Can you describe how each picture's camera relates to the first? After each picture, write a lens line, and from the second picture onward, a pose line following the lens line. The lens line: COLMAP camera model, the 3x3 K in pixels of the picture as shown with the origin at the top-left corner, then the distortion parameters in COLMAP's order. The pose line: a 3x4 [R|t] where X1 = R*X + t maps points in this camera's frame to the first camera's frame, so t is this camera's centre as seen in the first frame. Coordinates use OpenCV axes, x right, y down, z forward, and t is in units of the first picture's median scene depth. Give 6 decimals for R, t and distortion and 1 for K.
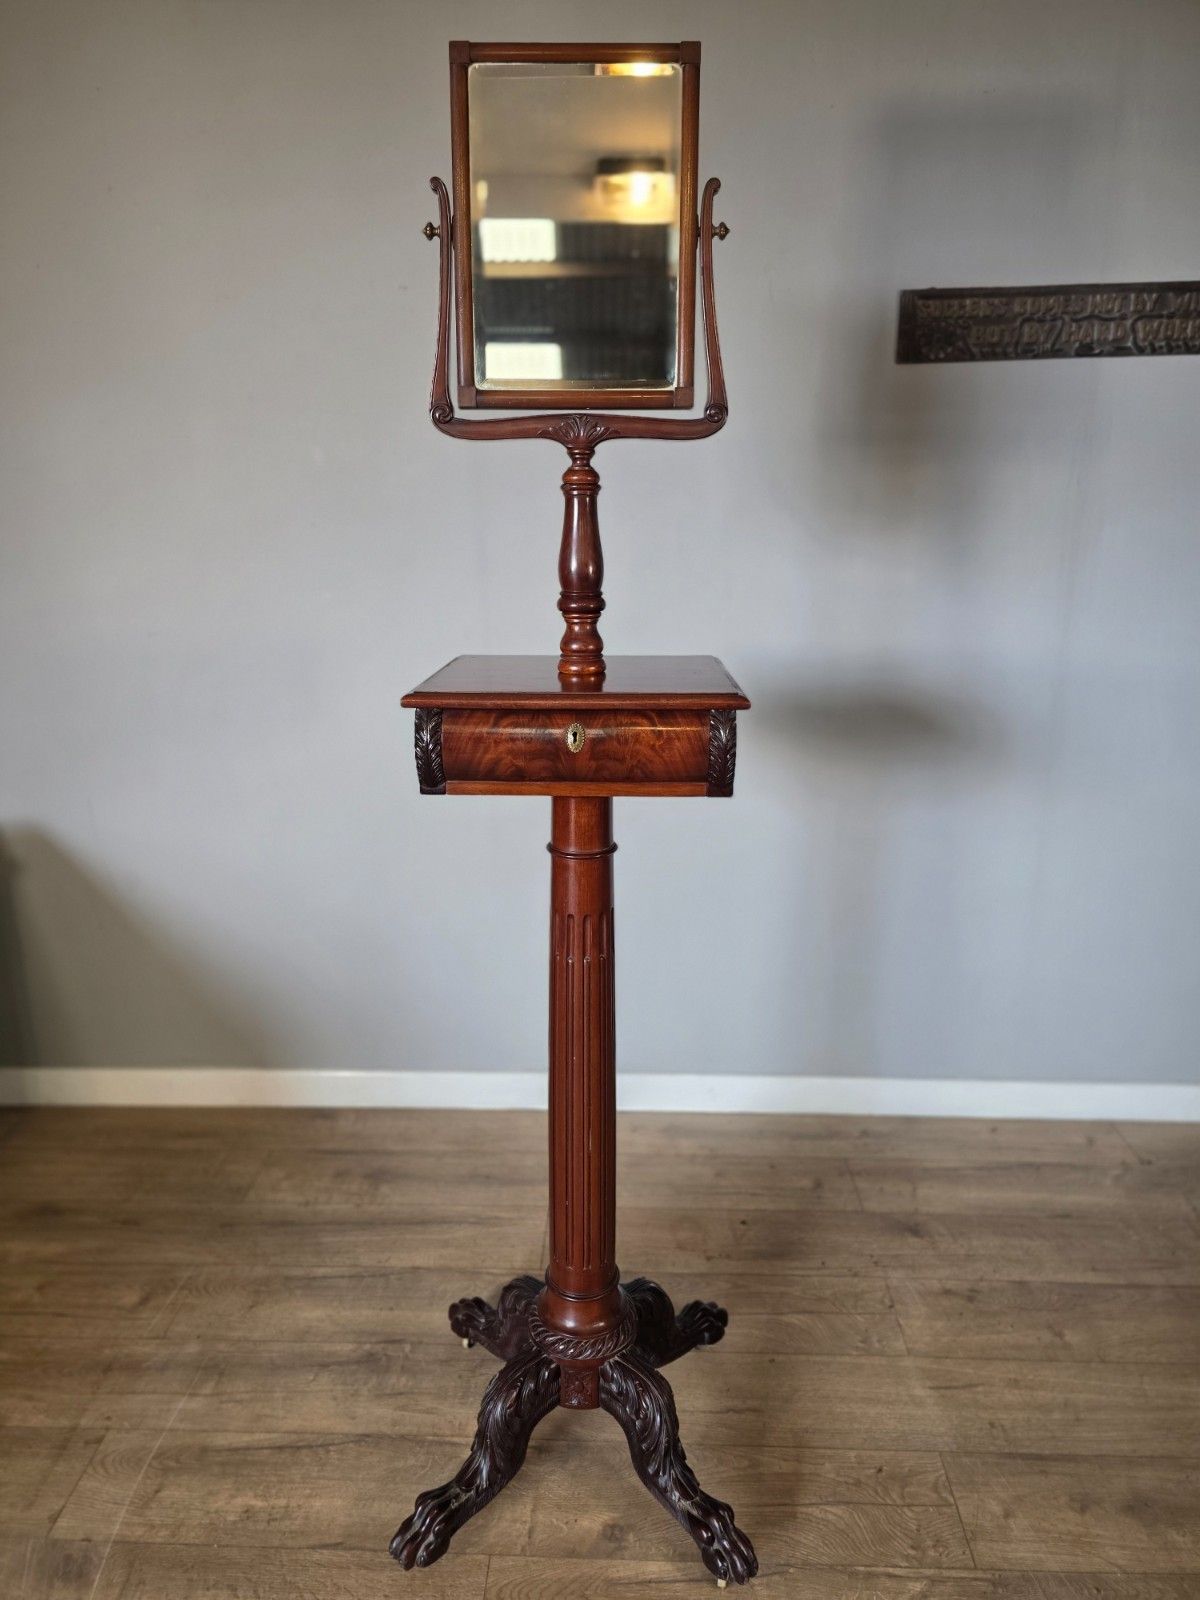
lens RADIAL K [[1047.0, 0, 600.0], [0, 1047.0, 800.0], [0, 0, 1]] dist [0.057390, -0.051817]
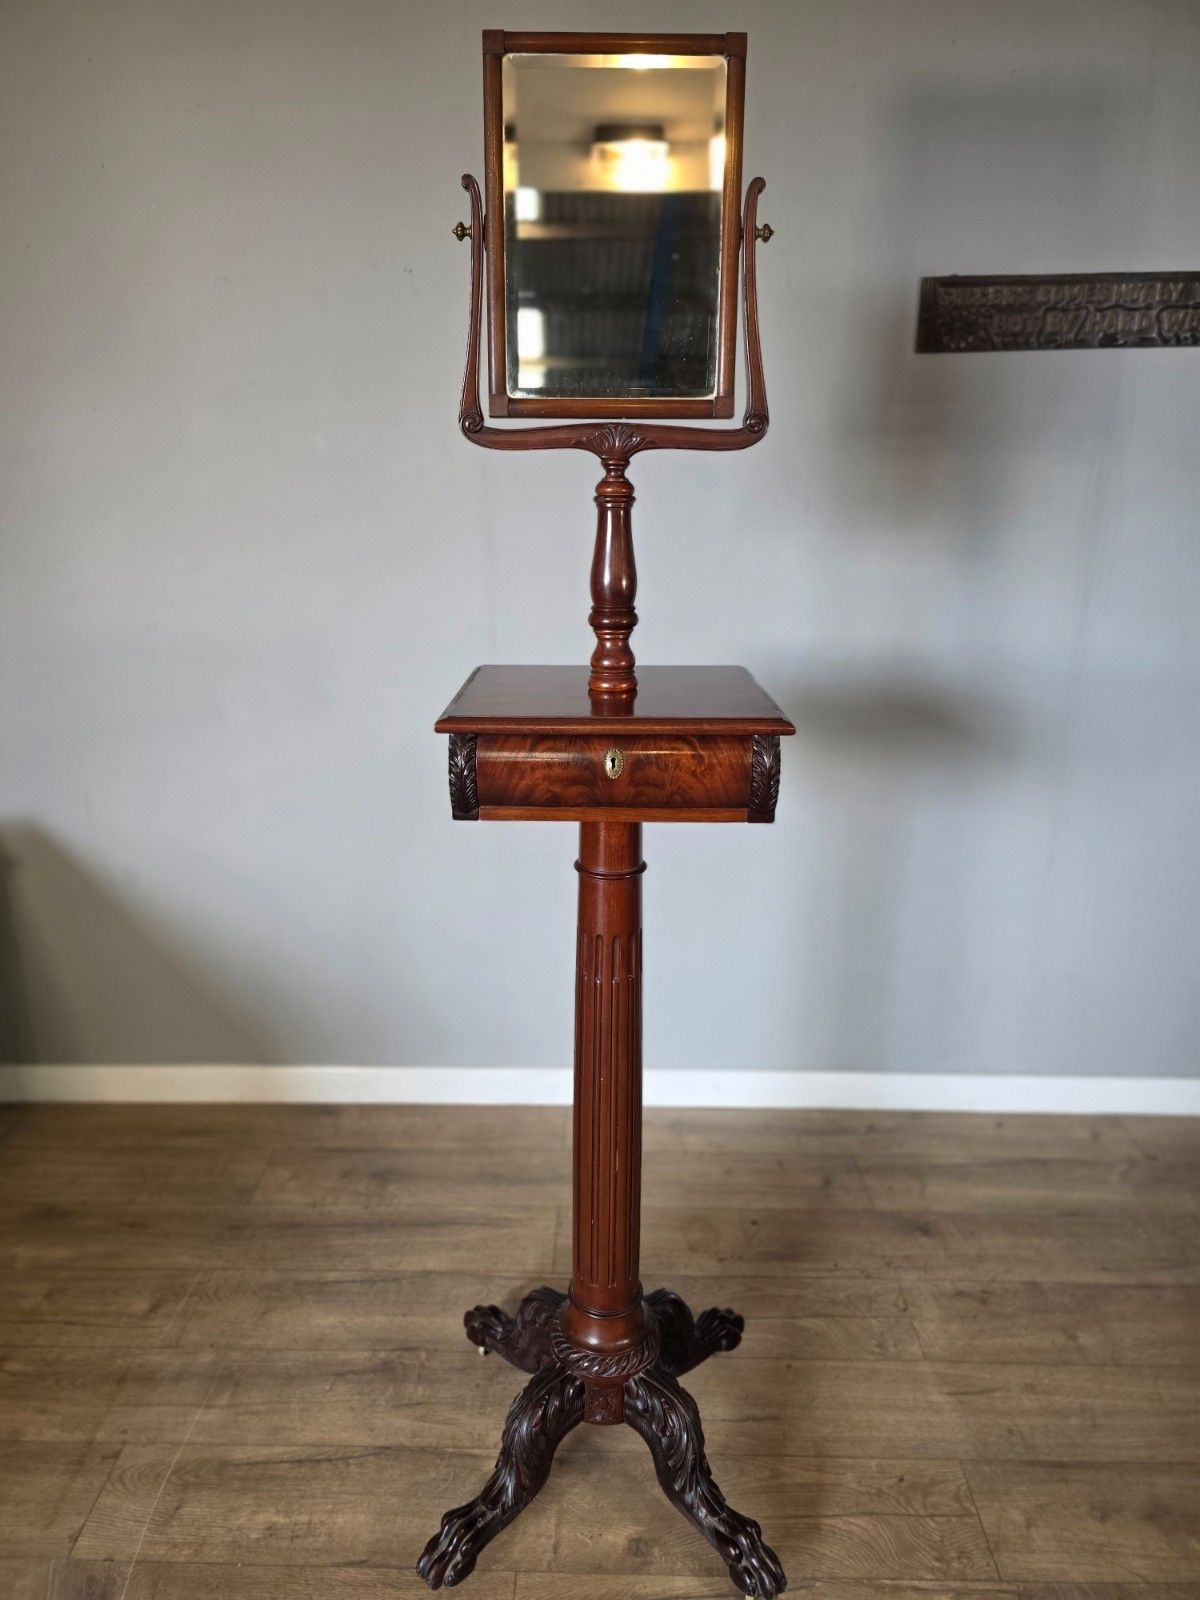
lens RADIAL K [[1047.3, 0, 593.3], [0, 1047.3, 801.0], [0, 0, 1]] dist [0.058111, -0.052485]
pose [[0.999912, -0.000065, 0.013253, -0.042208], [-0.000339, 0.999537, 0.030437, -0.041409], [-0.013249, -0.030439, 0.999449, 0.022138]]
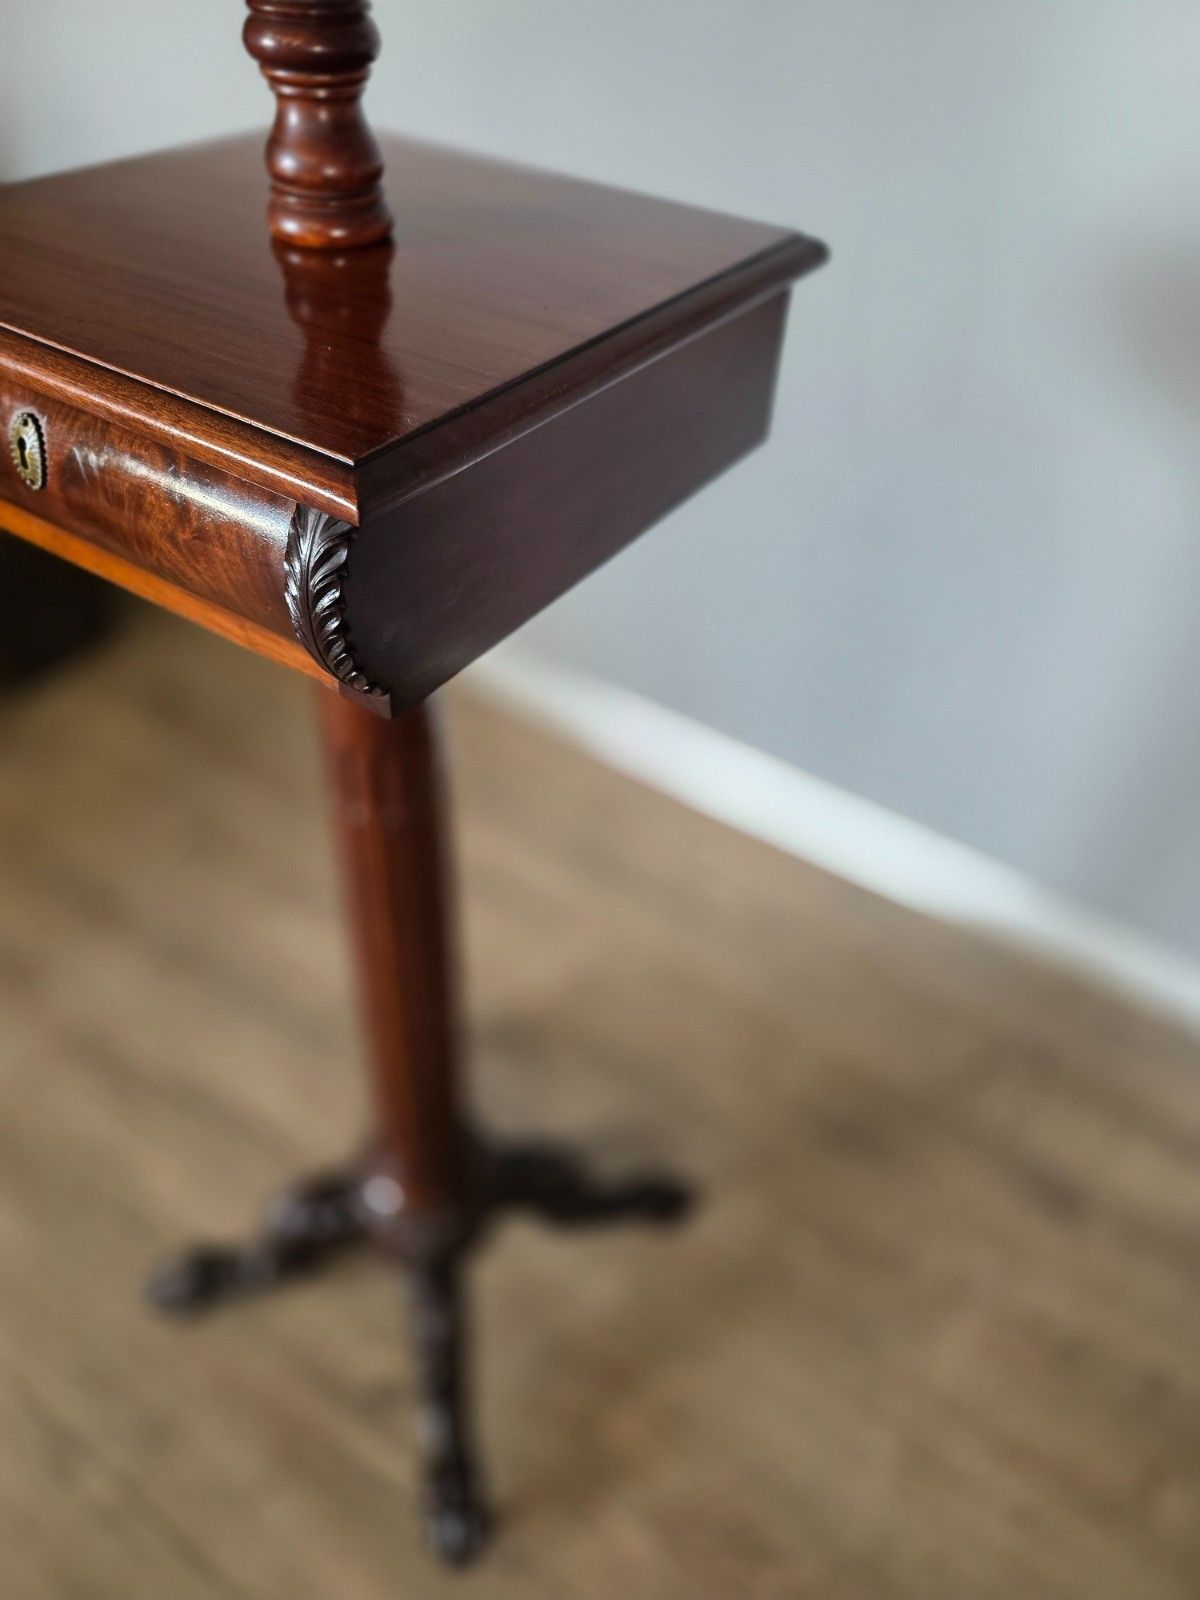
lens RADIAL K [[1086.6, 0, 604.5], [0, 1086.6, 798.9], [0, 0, 1]] dist [0.054828, -0.067927]
pose [[0.853456, 0.393947, -0.341202, 0.258787], [-0.193579, 0.847475, 0.494280, -0.145527], [0.483880, -0.355797, 0.799543, 0.558356]]
